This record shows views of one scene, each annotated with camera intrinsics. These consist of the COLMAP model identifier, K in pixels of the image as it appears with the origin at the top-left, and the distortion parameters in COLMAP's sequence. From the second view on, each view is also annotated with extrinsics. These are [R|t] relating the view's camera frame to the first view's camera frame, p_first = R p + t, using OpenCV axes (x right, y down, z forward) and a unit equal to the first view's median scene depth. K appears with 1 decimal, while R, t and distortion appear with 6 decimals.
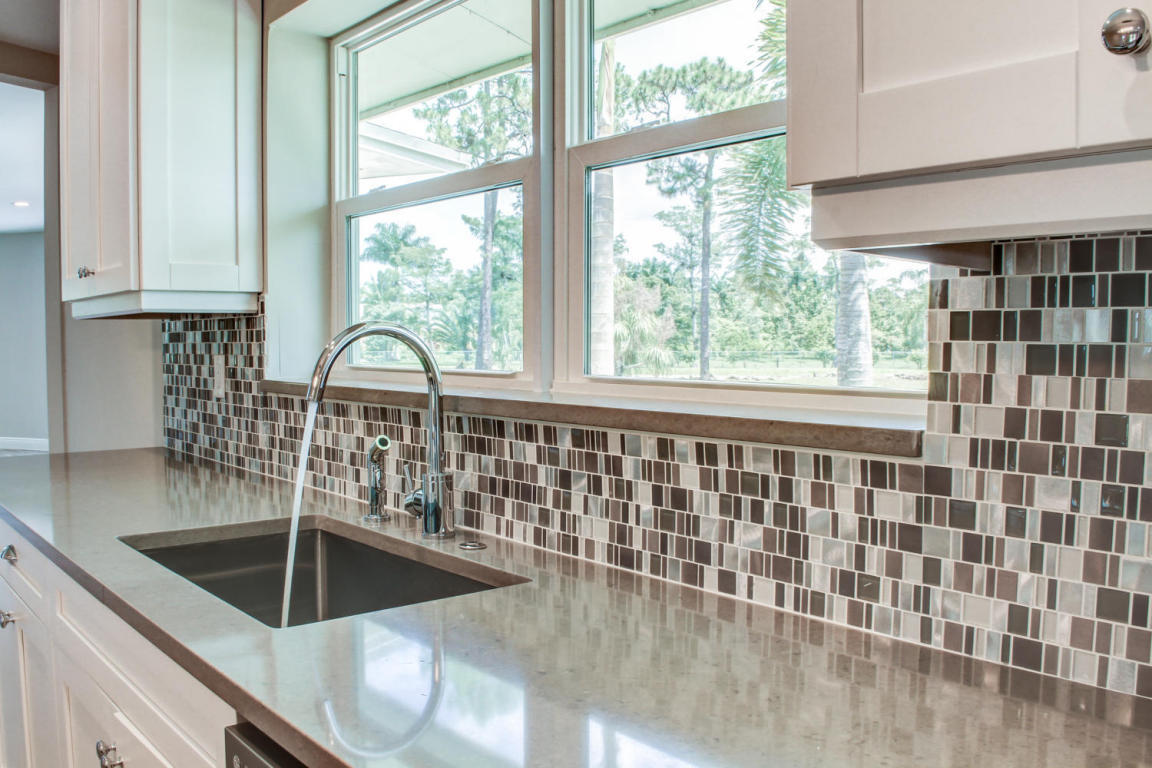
lens RADIAL K [[986.4, 0, 576.0], [0, 986.4, 384.0], [0, 0, 1]] dist [-0.090243, -0.000199]
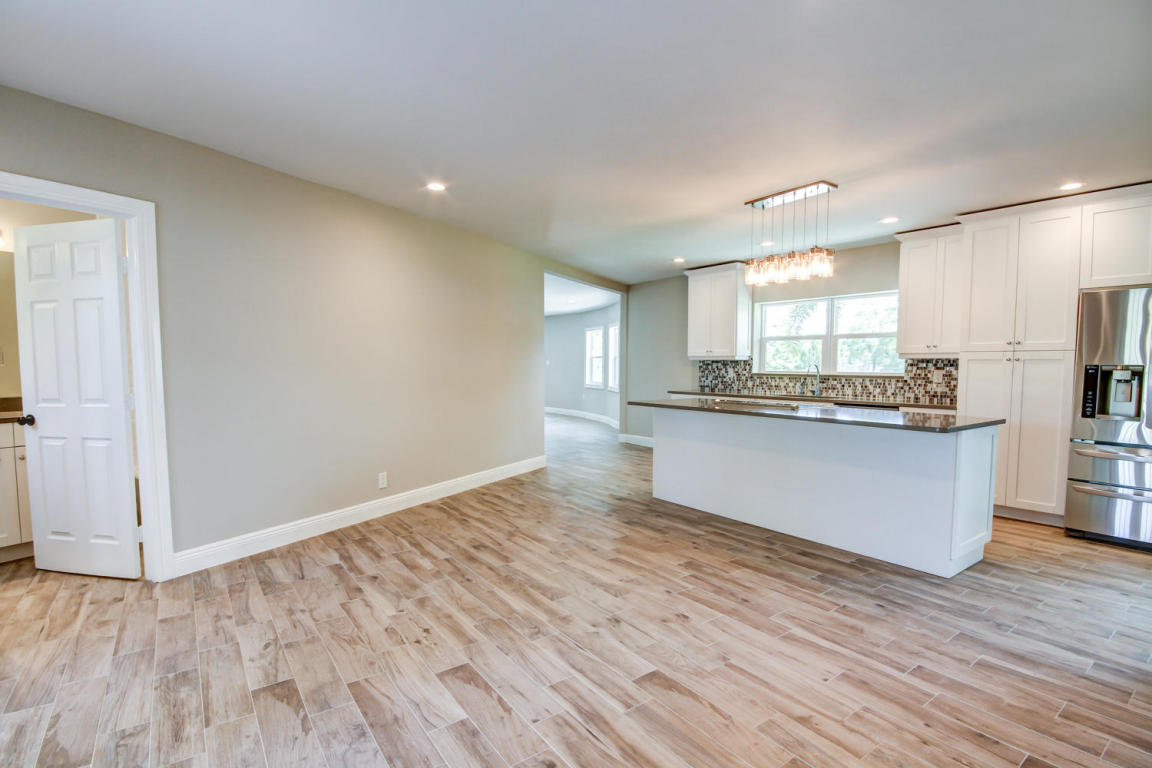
lens RADIAL K [[556.8, 0, 576.0], [0, 556.8, 384.0], [0, 0, 1]] dist [-0.003720, -0.000036]
pose [[0.999108, 0.011956, -0.040492, -1.967427], [-0.012562, 0.999812, -0.014746, 0.186883], [0.040308, 0.015242, 0.999071, -3.408275]]
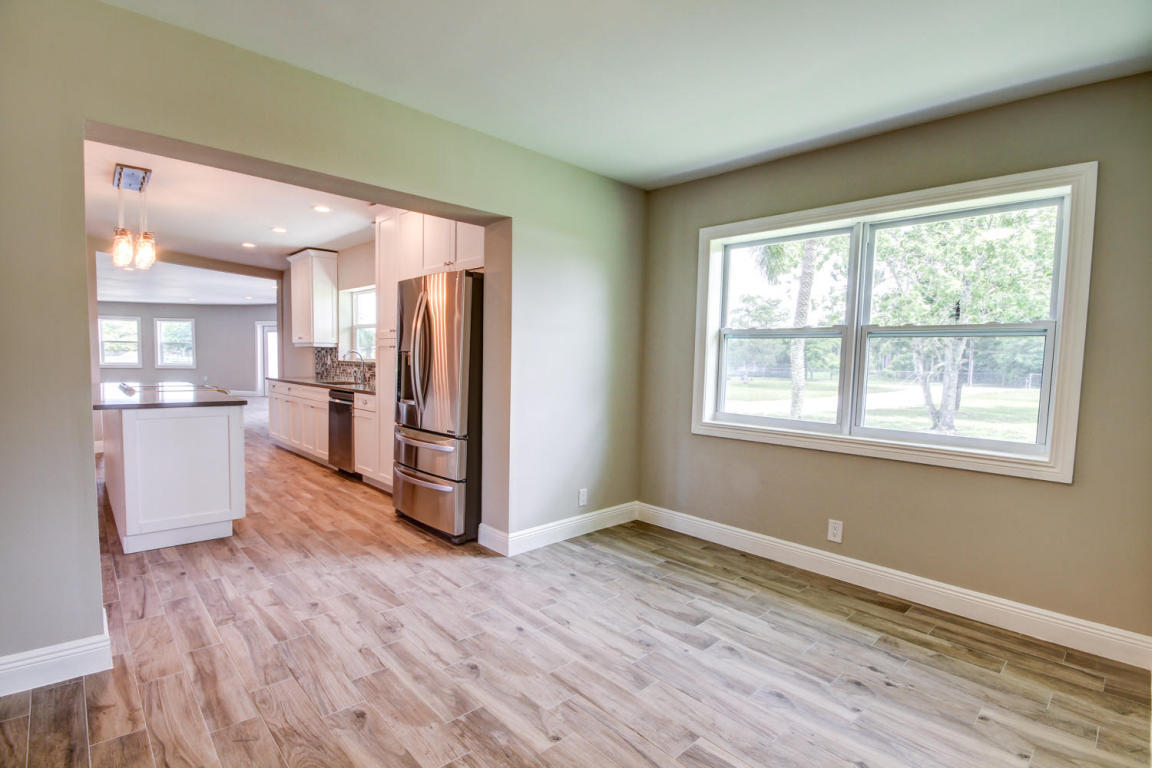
lens RADIAL K [[546.7, 0, 573.8], [0, 546.7, 398.4], [0, 0, 1]] dist [-0.017335, -0.000476]
pose [[0.996948, 0.021206, 0.075127, 1.245029], [-0.023106, 0.999433, 0.024510, 0.169818], [-0.074565, -0.026171, 0.996873, -3.450208]]
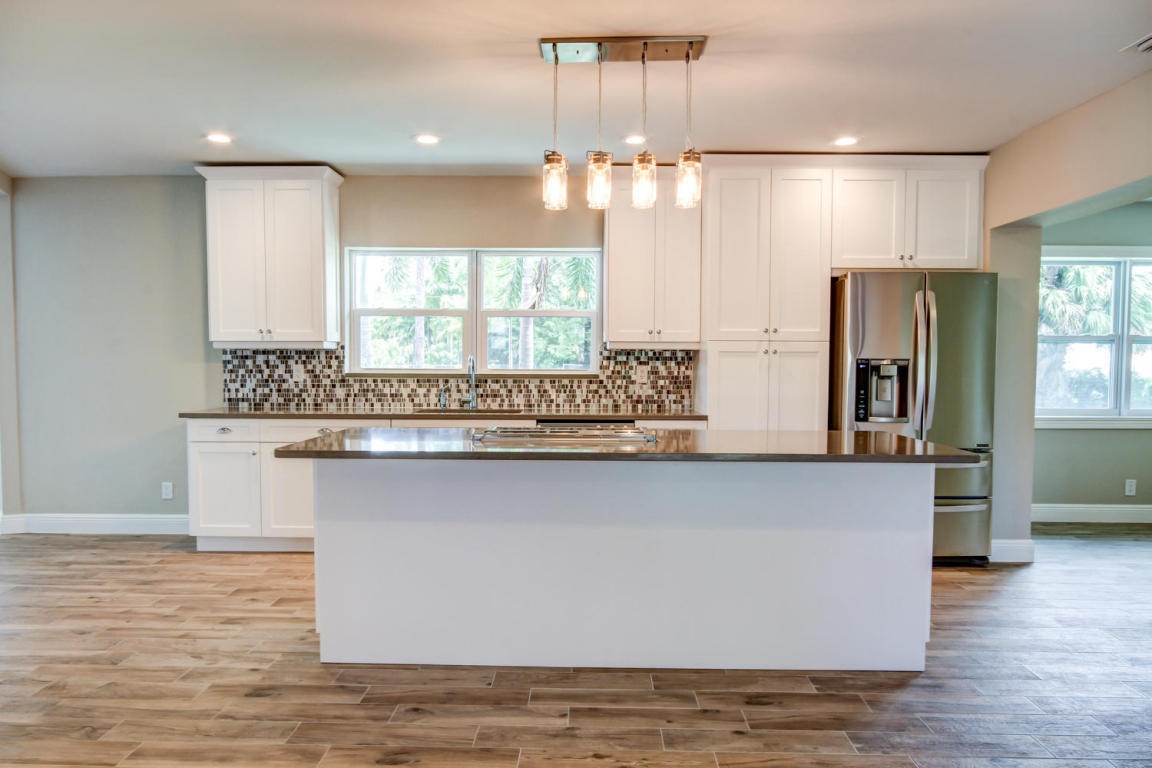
lens RADIAL K [[780.3, 0, 570.1], [0, 780.3, 395.8], [0, 0, 1]] dist [-0.022051, 0.001366]
pose [[0.646147, -0.027264, 0.762726, -2.841201], [0.030110, 0.999494, 0.010219, 0.101238], [-0.762618, 0.016363, 0.646642, -1.672711]]
